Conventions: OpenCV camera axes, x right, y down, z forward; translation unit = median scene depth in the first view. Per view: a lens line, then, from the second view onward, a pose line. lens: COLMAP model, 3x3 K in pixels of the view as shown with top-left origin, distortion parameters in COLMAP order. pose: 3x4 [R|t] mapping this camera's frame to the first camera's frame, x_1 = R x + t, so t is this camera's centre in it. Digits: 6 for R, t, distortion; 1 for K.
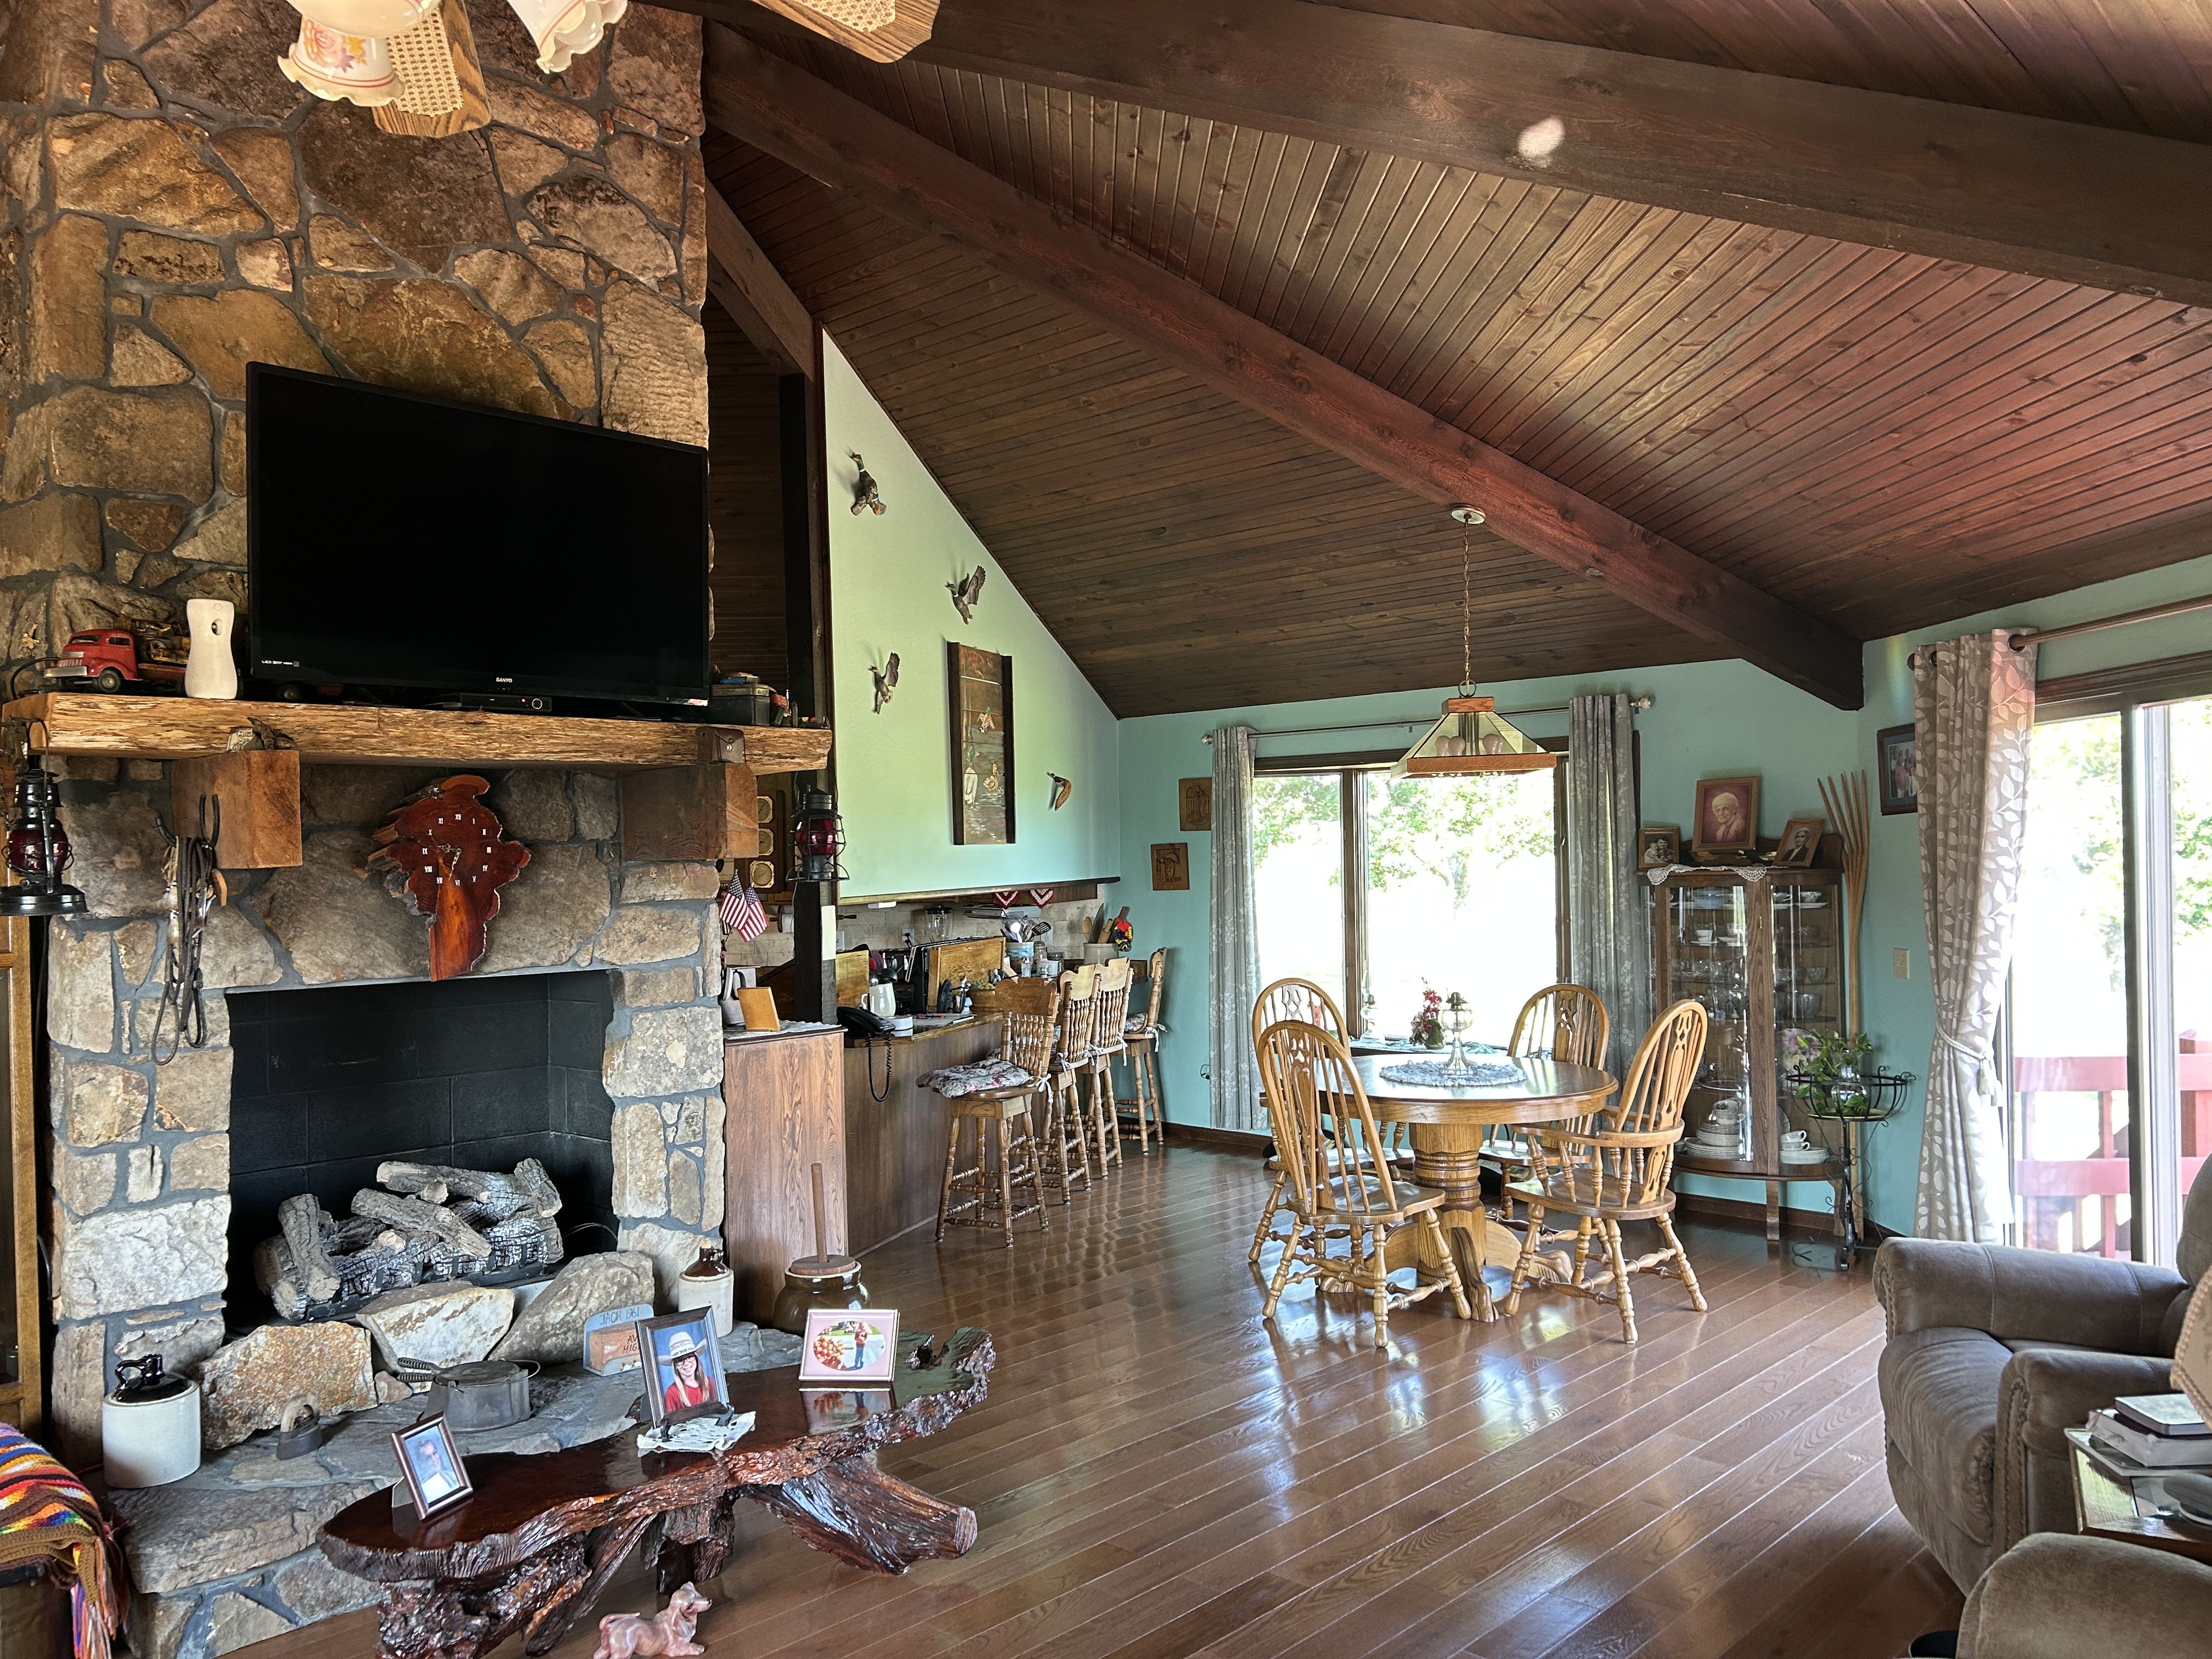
lens RADIAL K [[1640.9, 0, 1105.4], [0, 1640.9, 845.1], [0, 0, 1]] dist [0.059351, -0.066614]
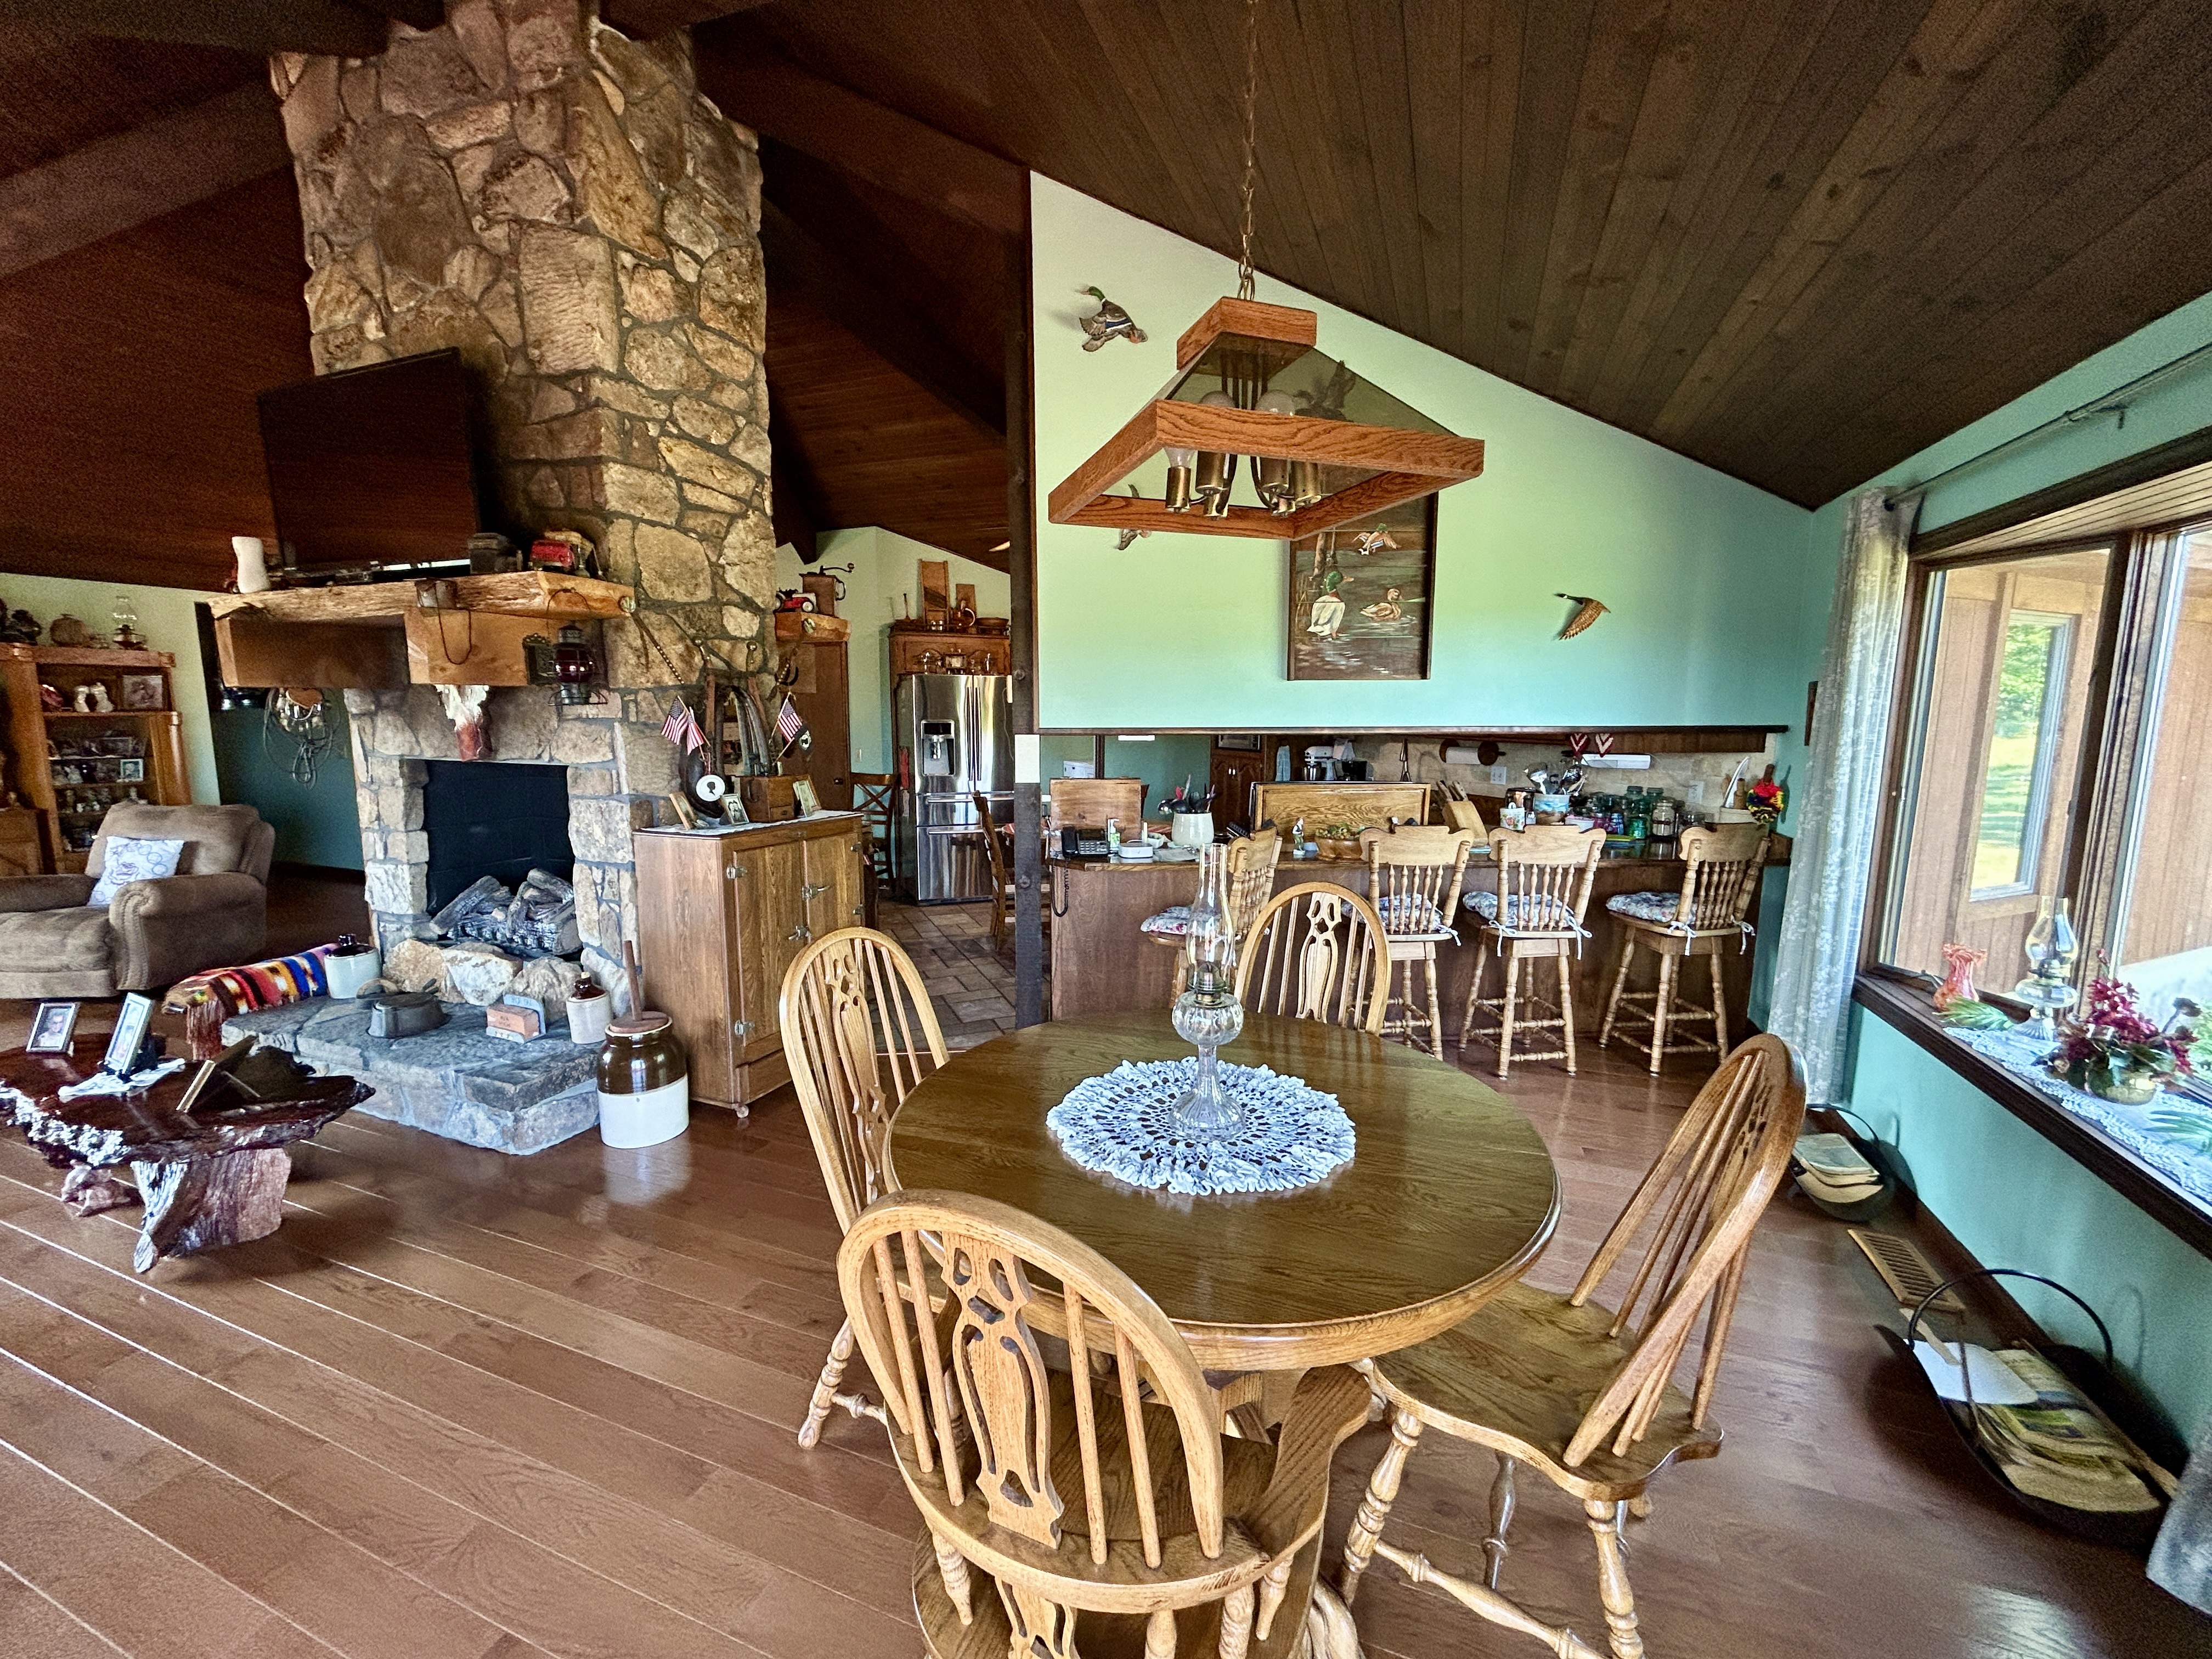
lens RADIAL K [[891.0, 0, 1102.2], [0, 891.0, 818.9], [0, 0, 1]] dist [-0.001154, -0.000082]
pose [[0.379936, 0.137833, -0.914686, 0.551544], [-0.005196, 0.989139, 0.146894, 0.006569], [0.924998, -0.051058, 0.376526, 1.096564]]
